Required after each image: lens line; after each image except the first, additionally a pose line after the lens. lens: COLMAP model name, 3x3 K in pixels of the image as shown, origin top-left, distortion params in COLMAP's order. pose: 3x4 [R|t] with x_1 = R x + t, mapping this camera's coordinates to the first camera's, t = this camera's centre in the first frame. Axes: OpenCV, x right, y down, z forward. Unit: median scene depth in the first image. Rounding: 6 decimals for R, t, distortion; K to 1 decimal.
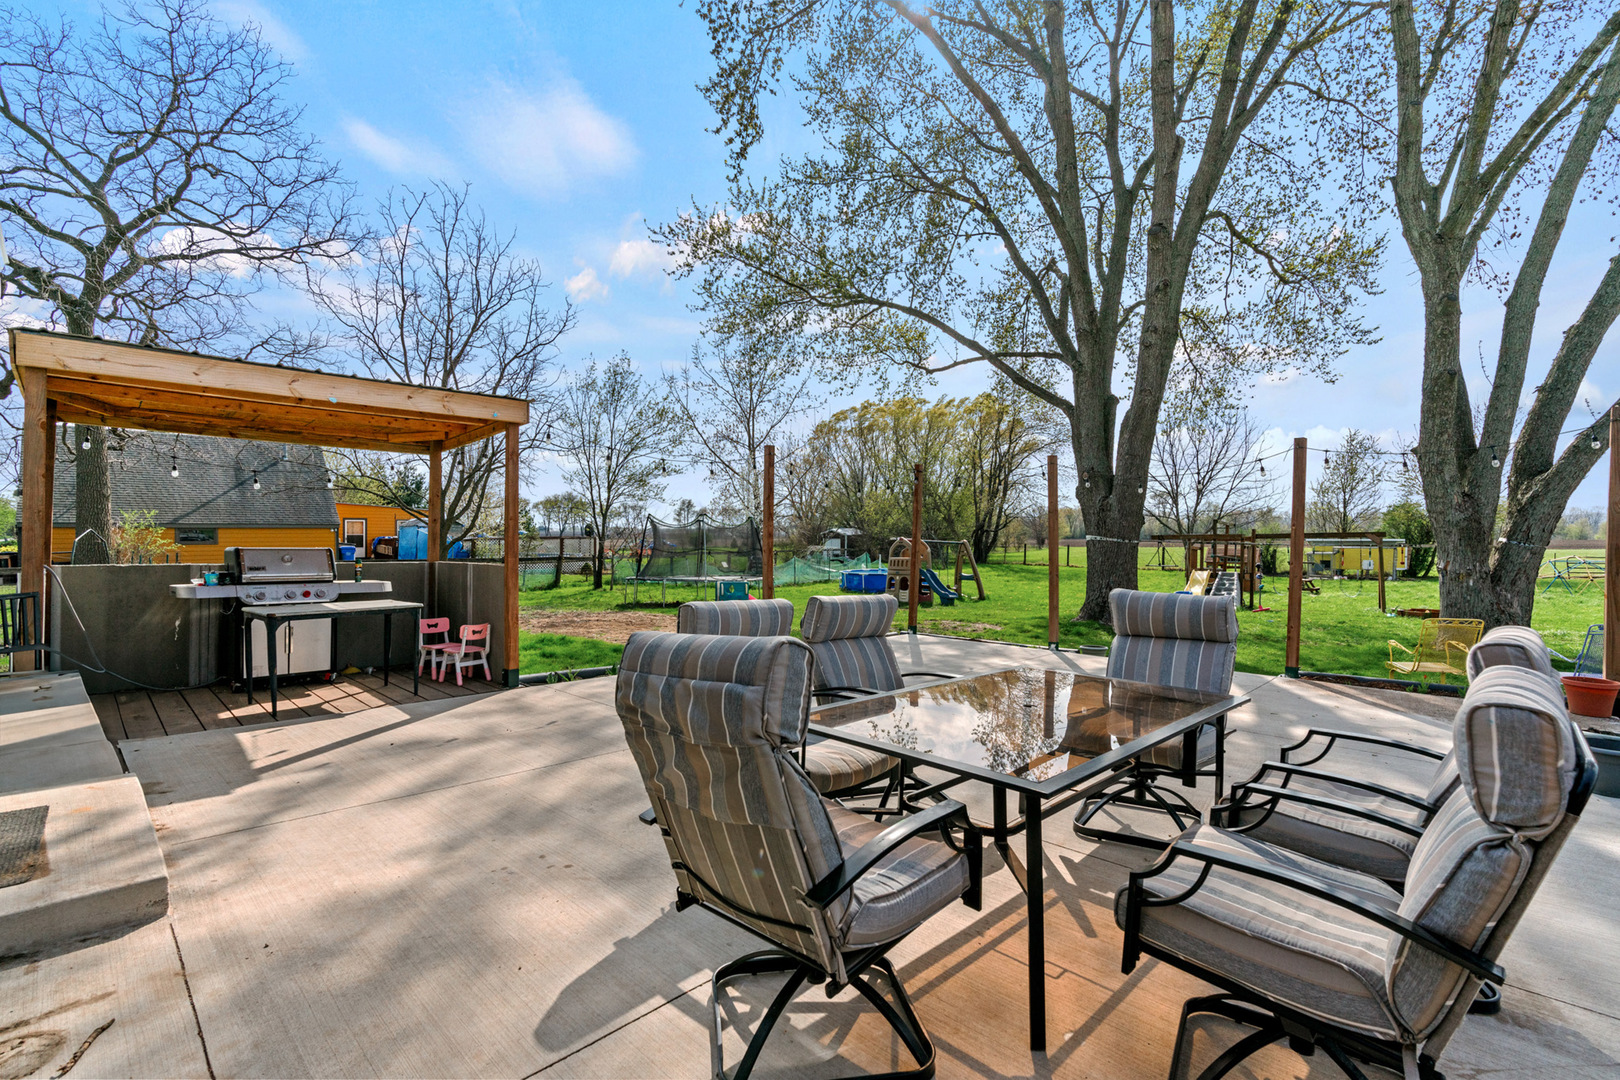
lens RADIAL K [[740.7, 0, 811.4], [0, 740.7, 544.1], [0, 0, 1]] dist [-0.009616, 0.004840]
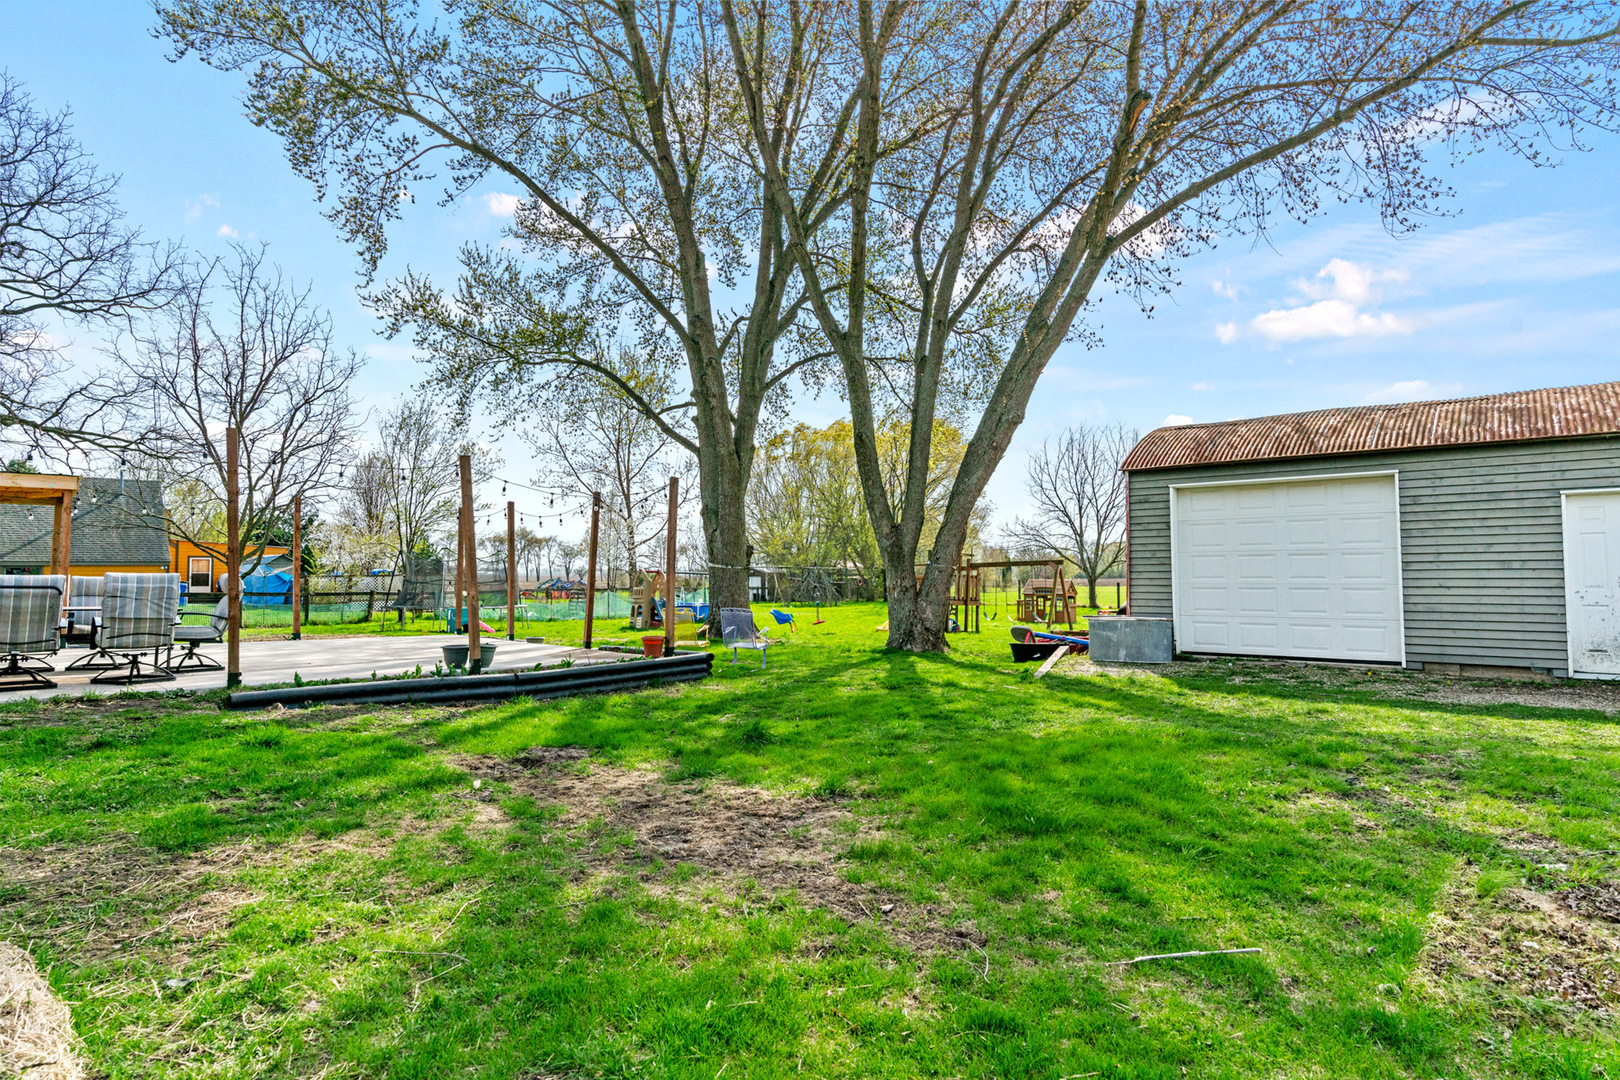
lens RADIAL K [[906.2, 0, 809.1], [0, 906.2, 532.0], [0, 0, 1]] dist [0.000704, 0.001552]
pose [[0.999371, -0.008174, -0.034497, 0.378450], [0.006055, 0.998114, -0.061088, 0.017087], [0.034931, 0.060841, 0.997536, -0.271113]]
